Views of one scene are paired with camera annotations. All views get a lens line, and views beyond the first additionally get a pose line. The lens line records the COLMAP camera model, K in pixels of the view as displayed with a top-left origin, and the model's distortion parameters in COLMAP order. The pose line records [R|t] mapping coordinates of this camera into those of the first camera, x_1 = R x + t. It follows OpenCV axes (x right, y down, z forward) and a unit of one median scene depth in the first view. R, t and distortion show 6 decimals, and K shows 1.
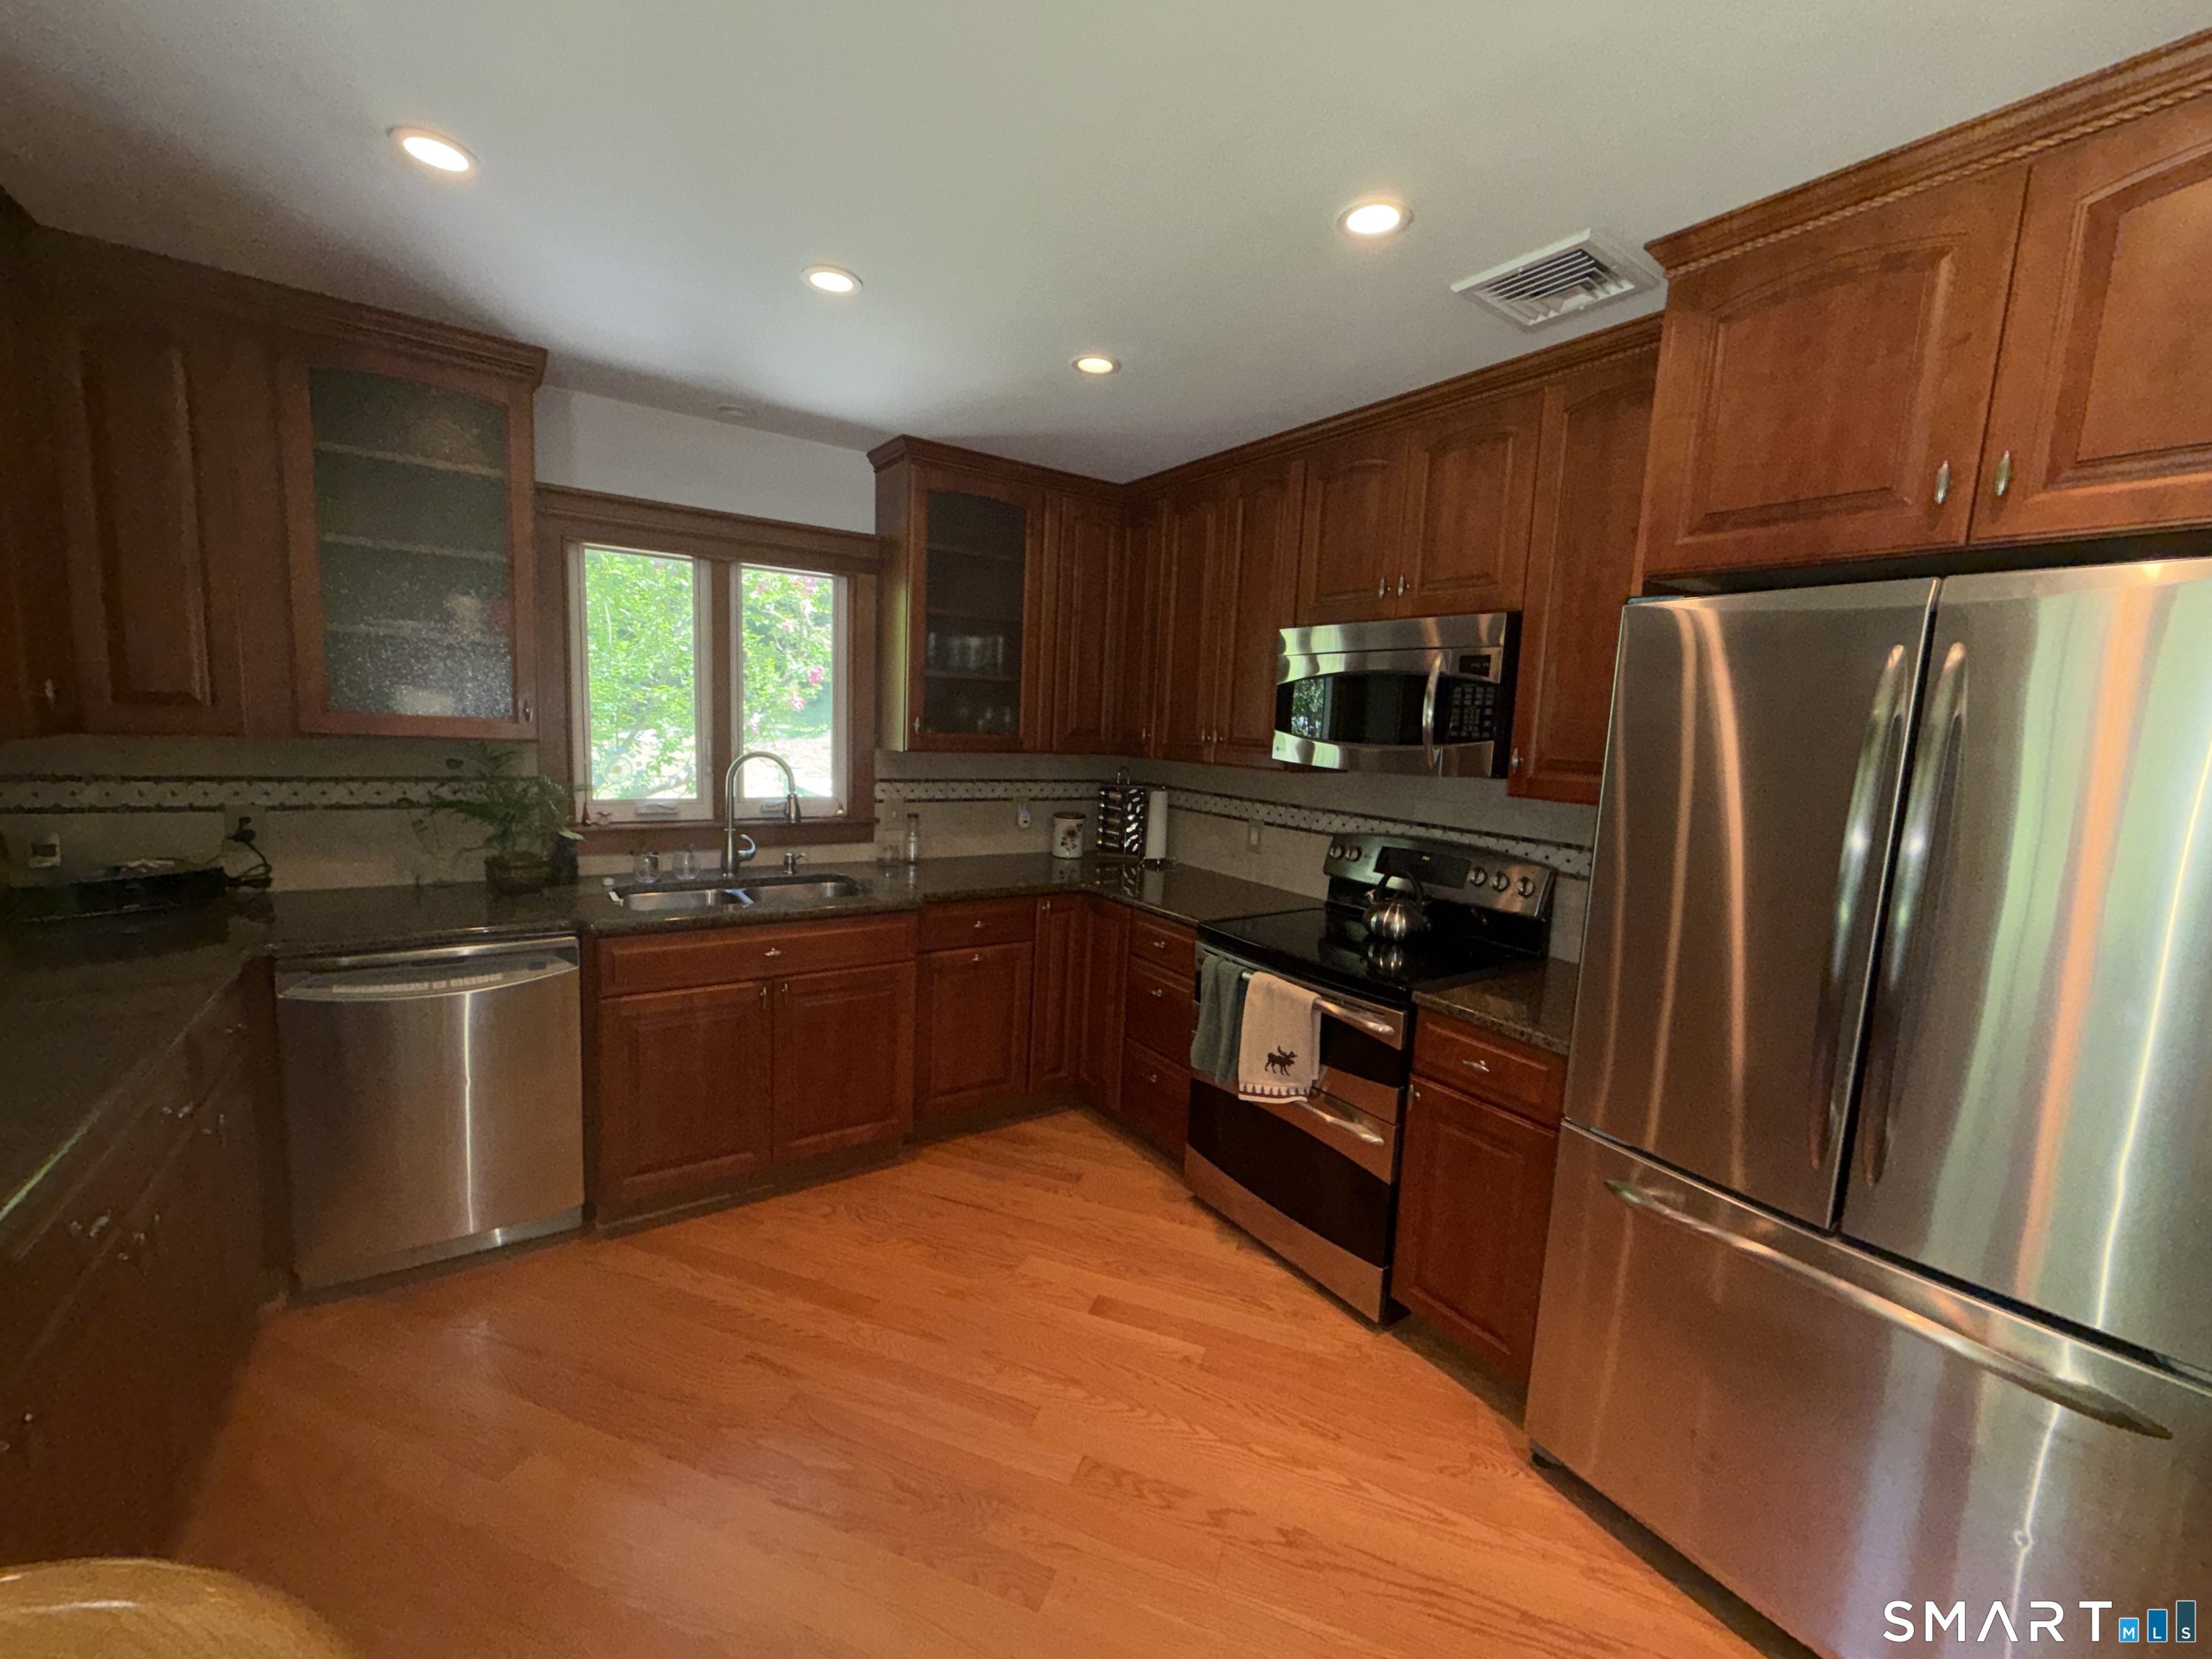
lens RADIAL K [[886.3, 0, 1100.5], [0, 886.3, 828.0], [0, 0, 1]] dist [0.001345, 0.000268]
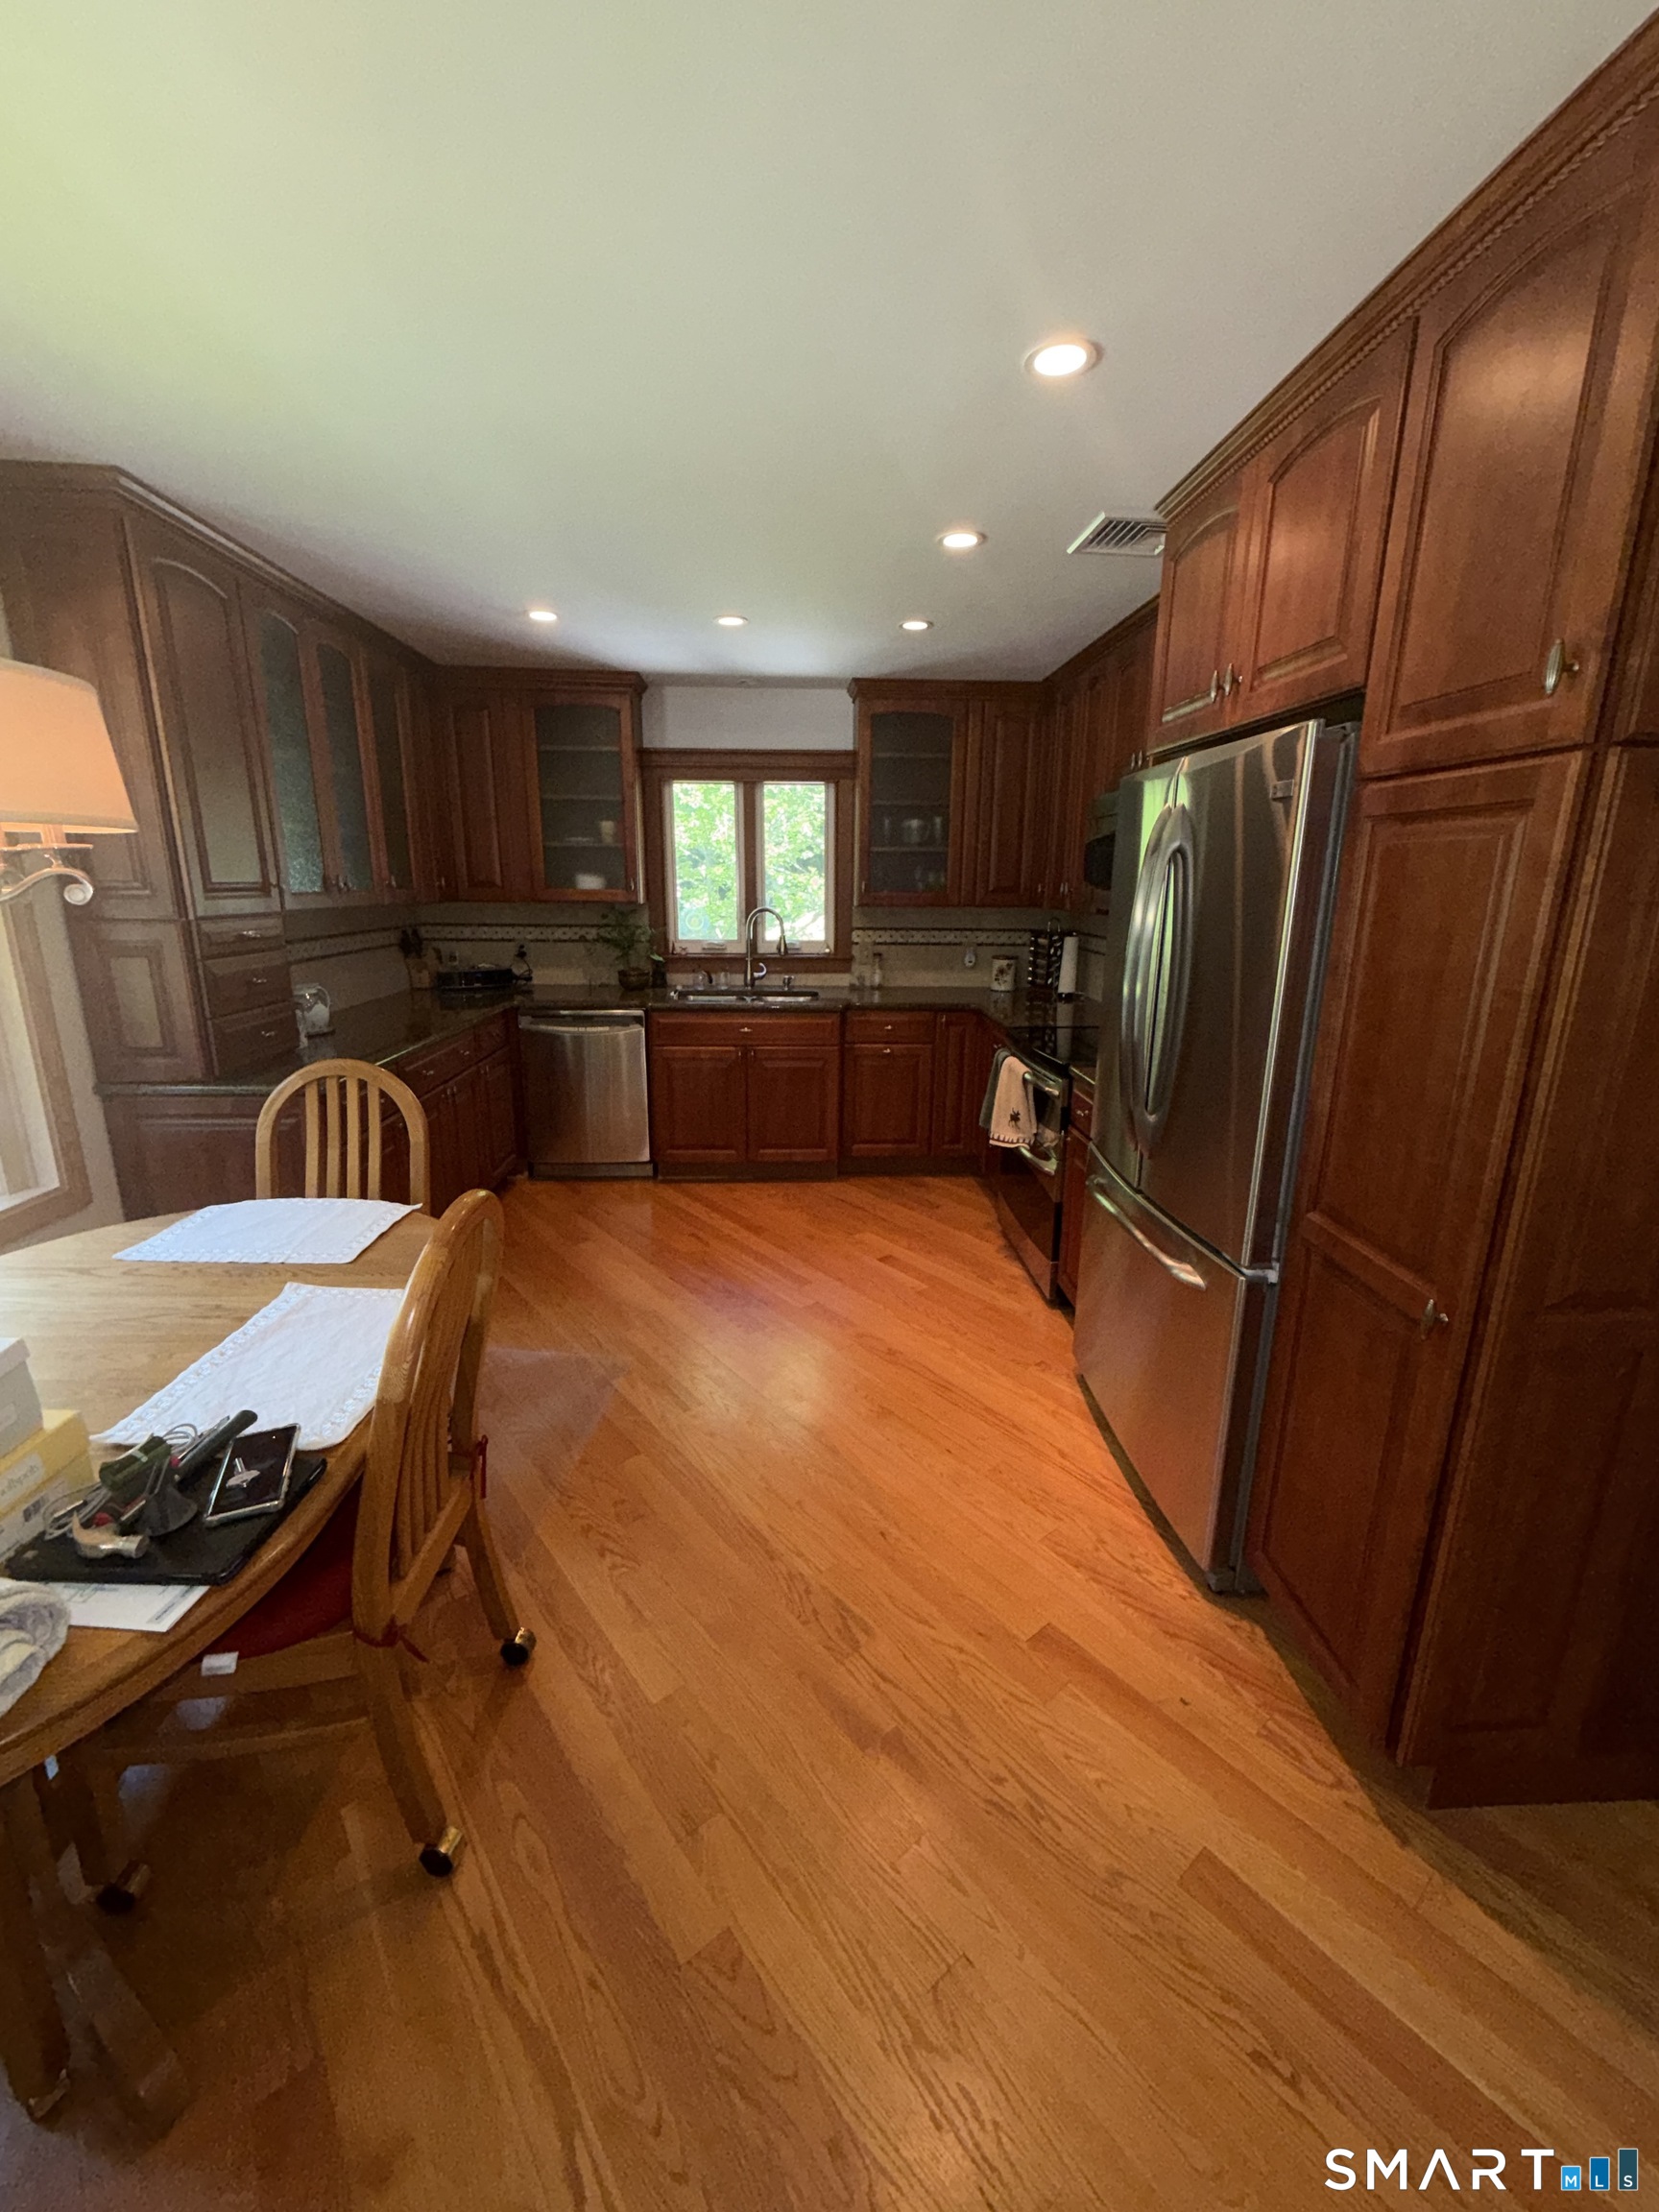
lens RADIAL K [[887.7, 0, 831.6], [0, 887.7, 1099.5], [0, 0, 1]] dist [0.000746, 0.000073]
pose [[0.852543, 0.088369, -0.515133, 0.562091], [-0.033234, 0.992774, 0.115304, 0.065711], [0.521600, -0.081182, 0.849319, -0.289433]]
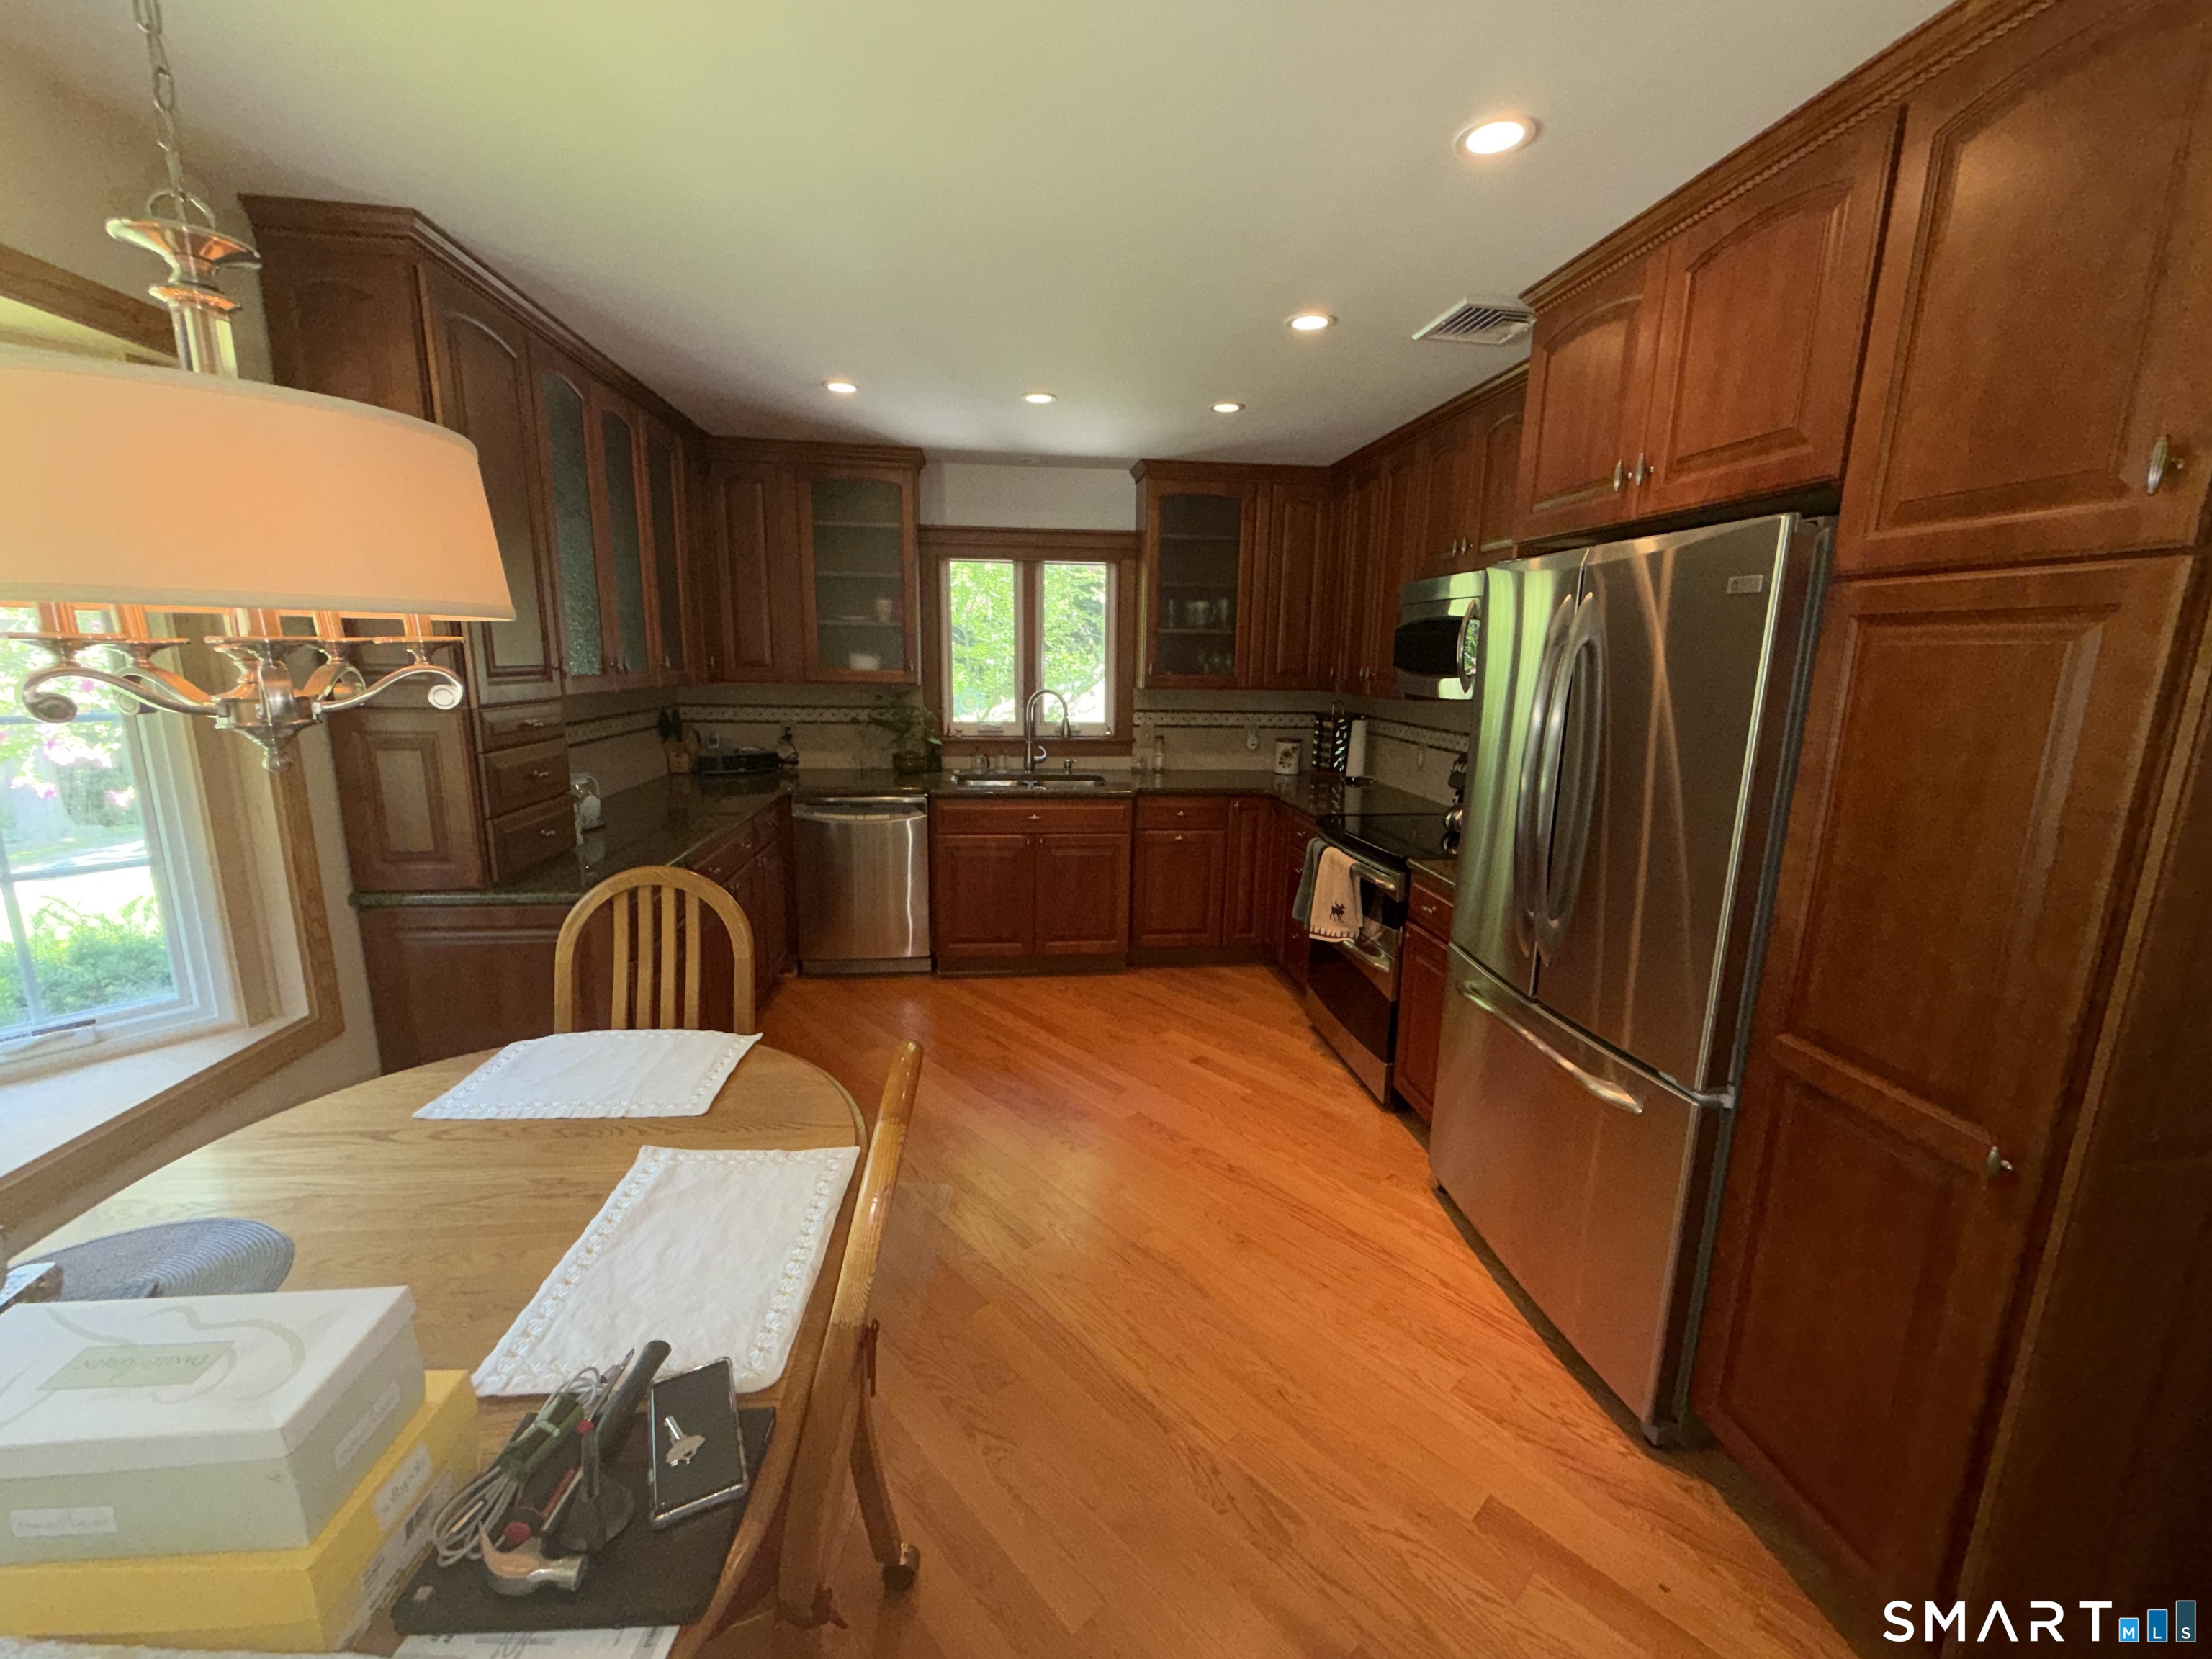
lens RADIAL K [[886.0, 0, 1102.6], [0, 886.0, 829.4], [0, 0, 1]] dist [0.000028, 0.000199]
pose [[0.886872, 0.058489, -0.458298, 0.411351], [-0.031899, 0.997339, 0.065554, 0.049537], [0.460913, -0.043519, 0.886378, -0.299290]]
